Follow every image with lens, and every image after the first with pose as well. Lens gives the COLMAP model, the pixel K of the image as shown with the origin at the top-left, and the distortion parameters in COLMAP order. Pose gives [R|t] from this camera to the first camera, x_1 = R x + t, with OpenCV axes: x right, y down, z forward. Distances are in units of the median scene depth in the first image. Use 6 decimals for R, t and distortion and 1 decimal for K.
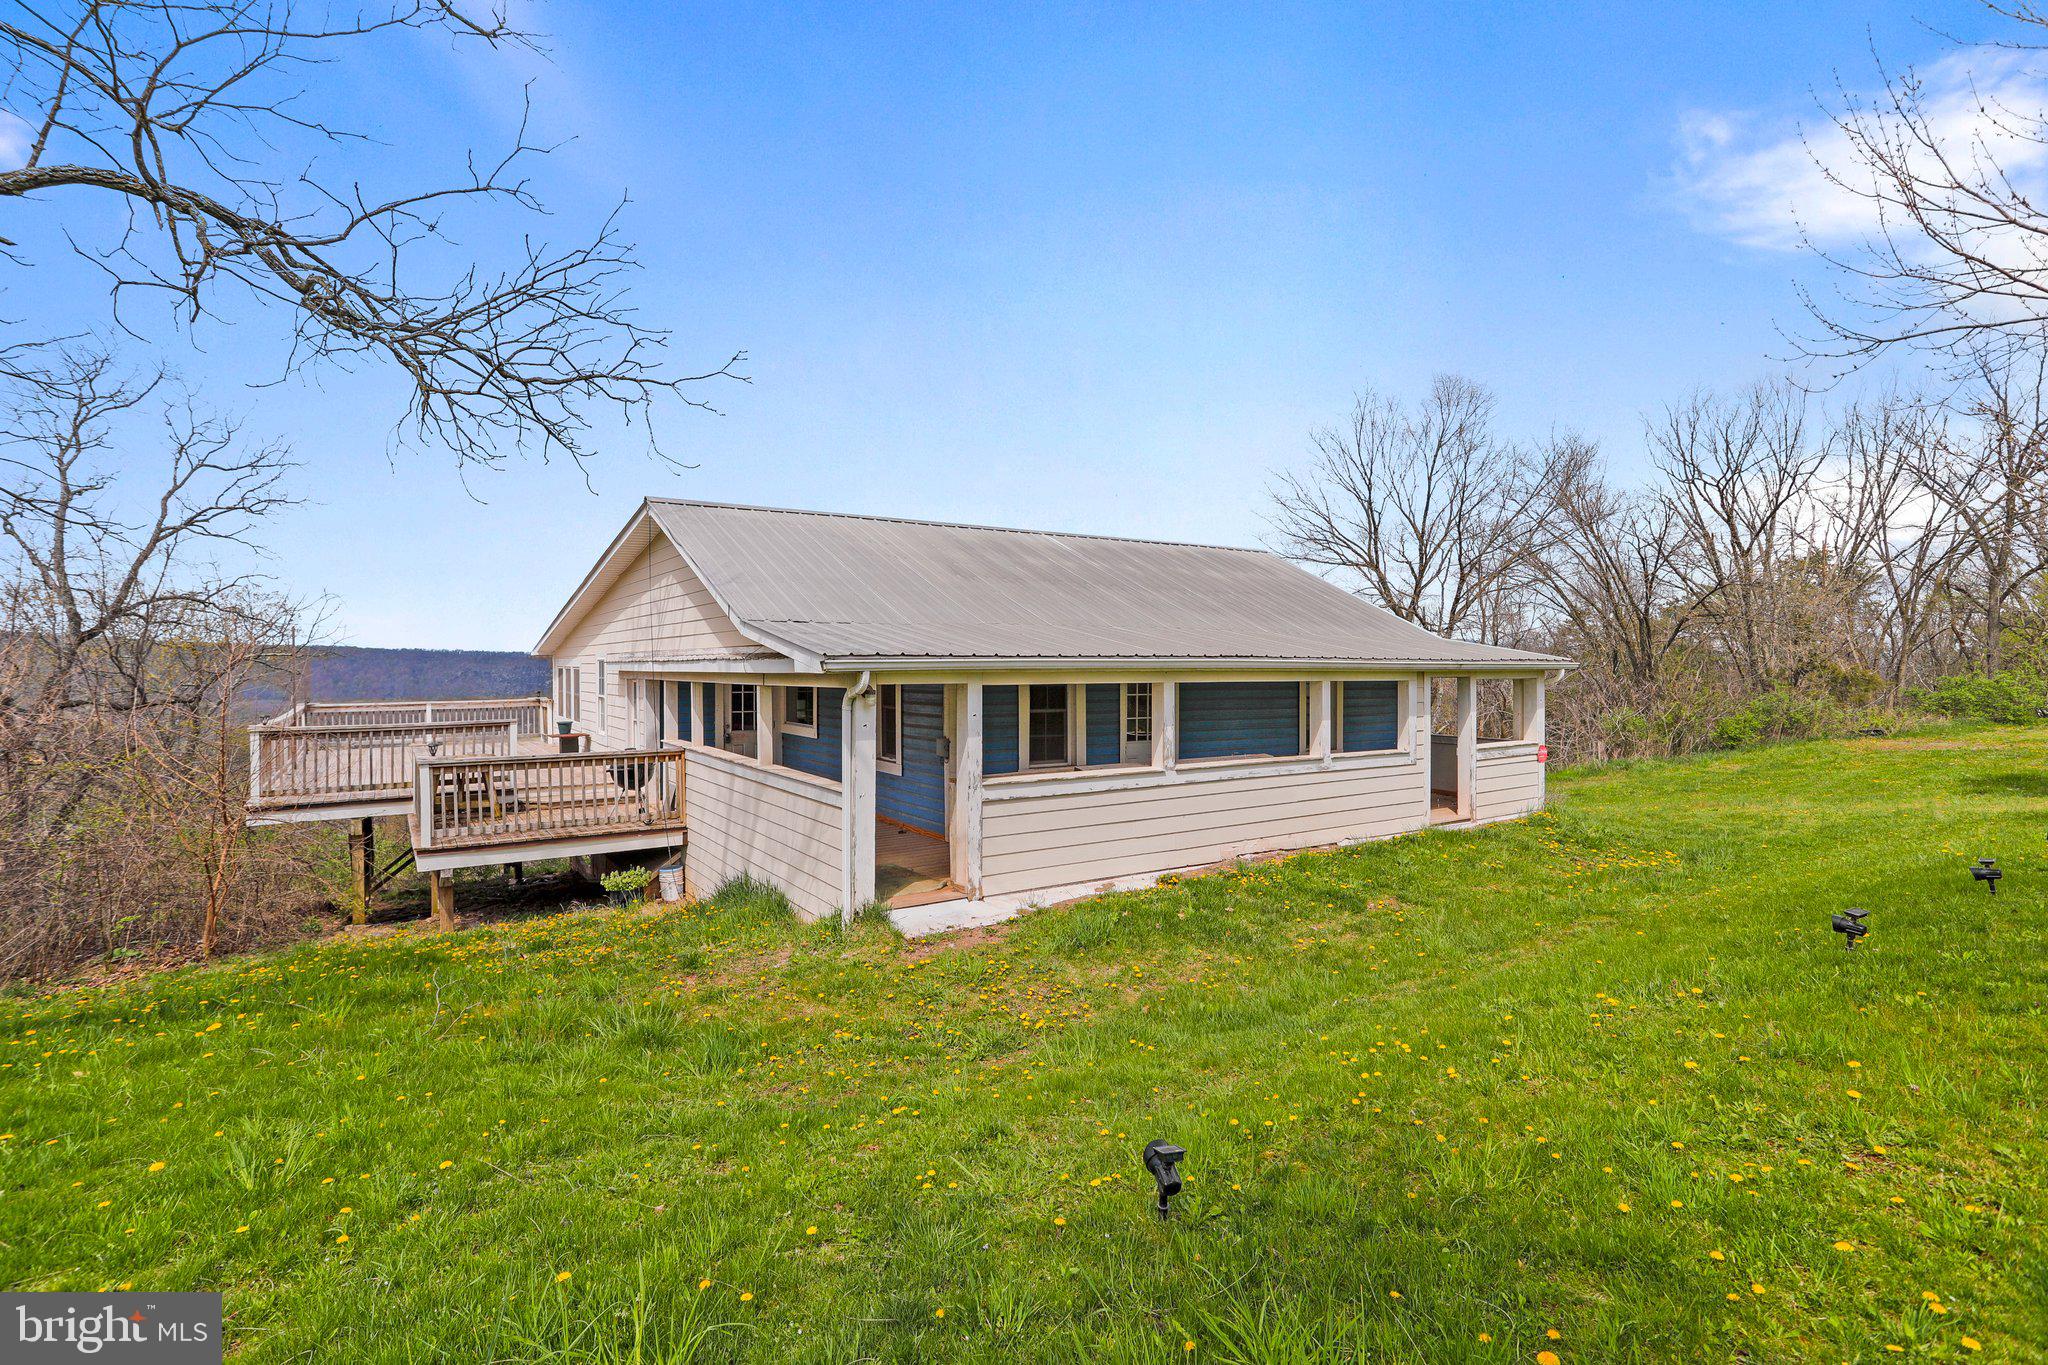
lens RADIAL K [[995.5, 0, 1012.2], [0, 995.5, 689.9], [0, 0, 1]] dist [-0.018760, 0.009763]
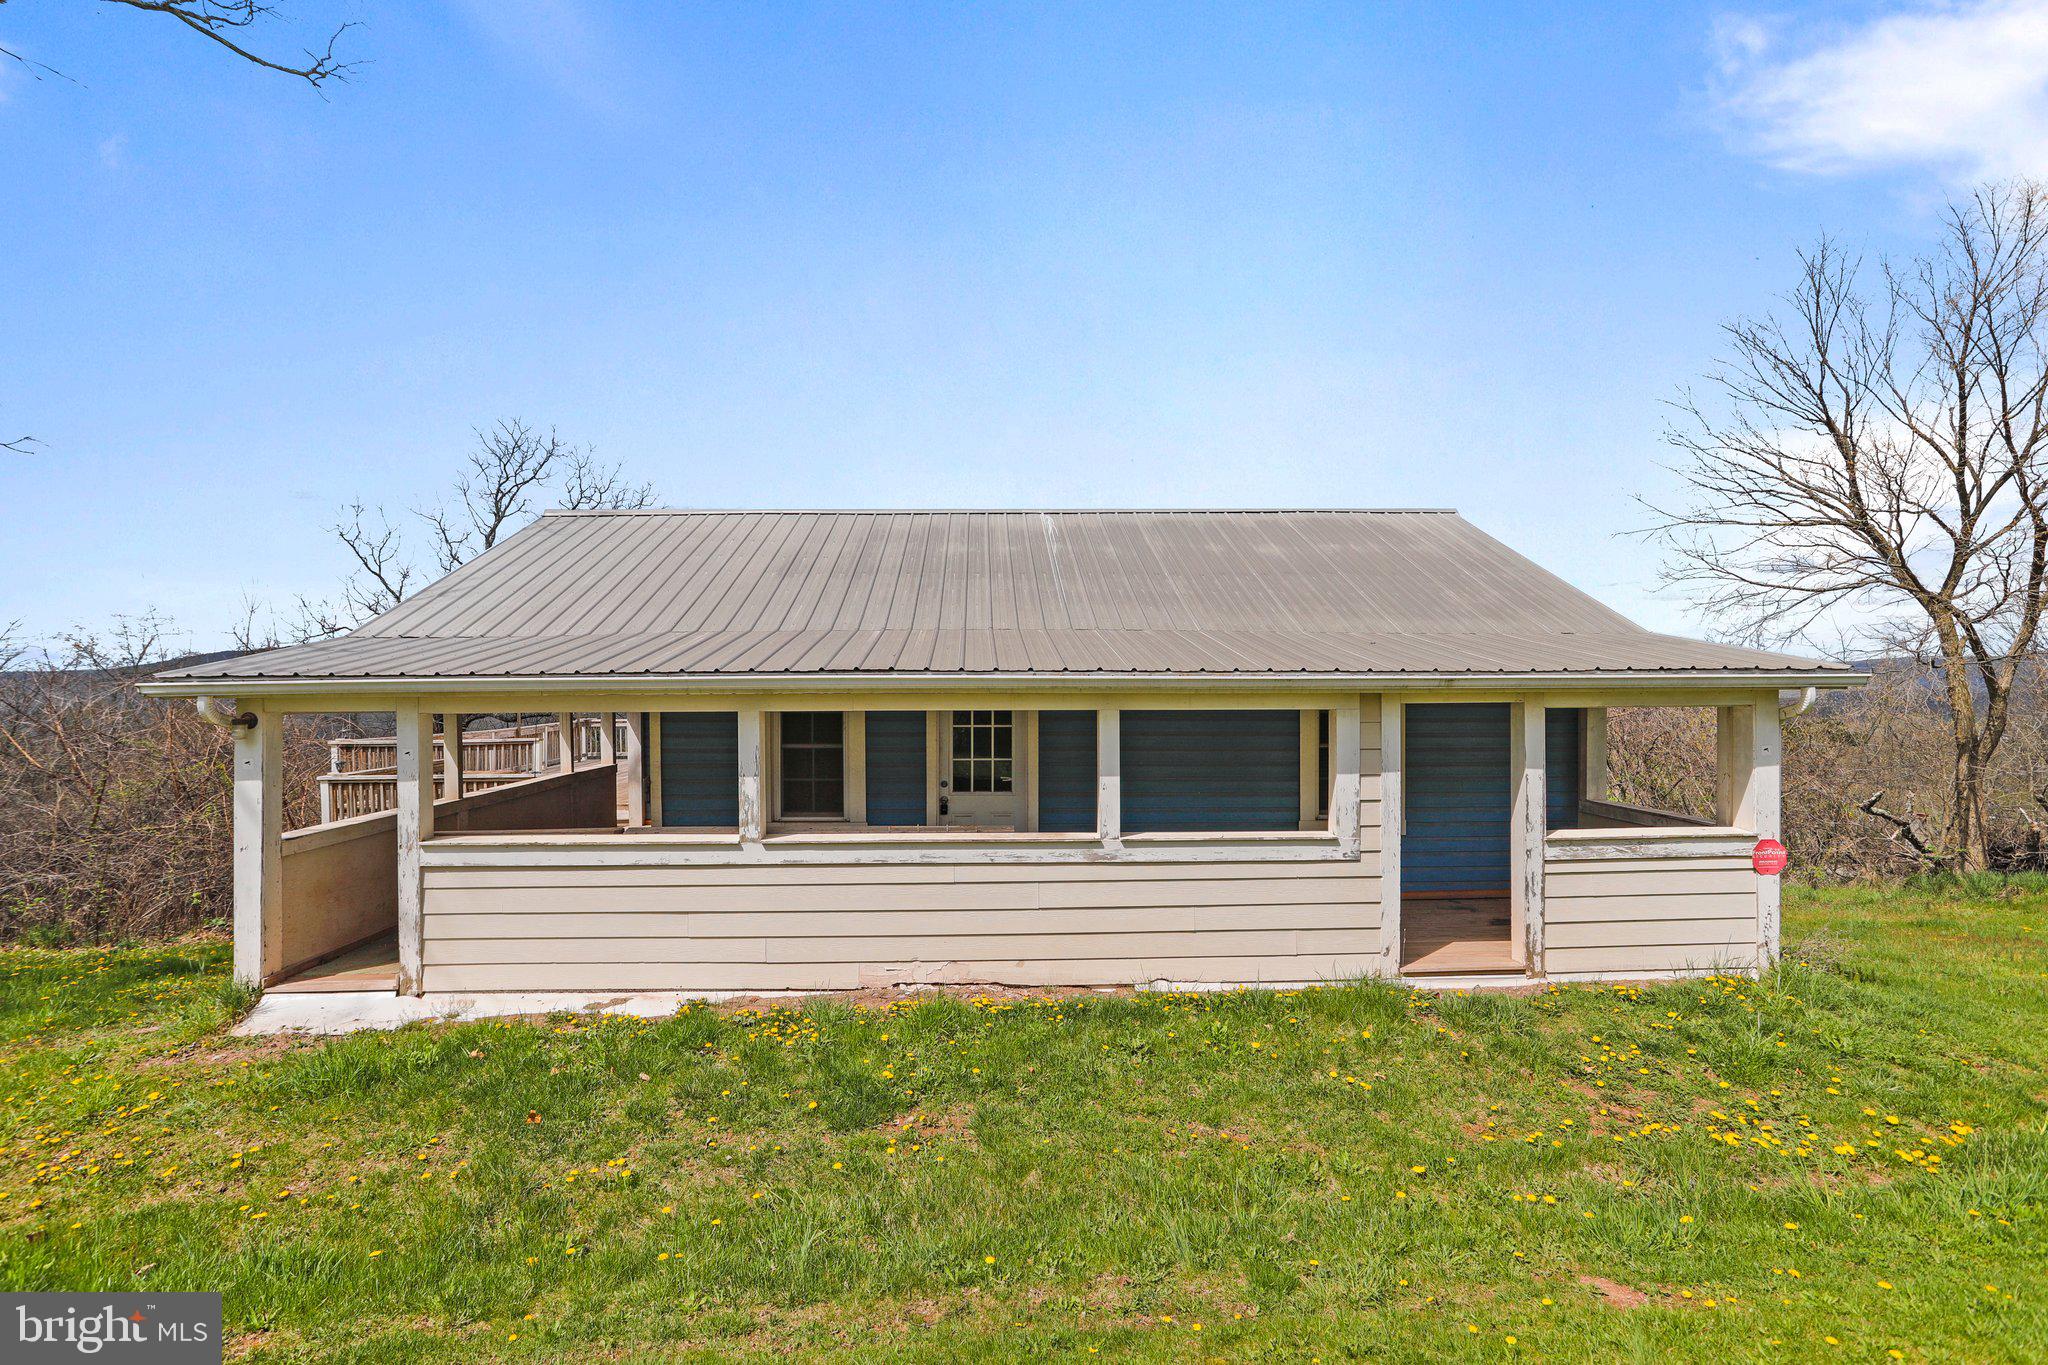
lens RADIAL K [[995.5, 0, 1028.6], [0, 995.5, 680.7], [0, 0, 1]] dist [-0.018760, 0.009763]
pose [[0.843604, -0.009151, -0.536887, 0.535562], [-0.007131, 0.999576, -0.028242, -0.008407], [0.536918, 0.027654, 0.843181, 0.422902]]
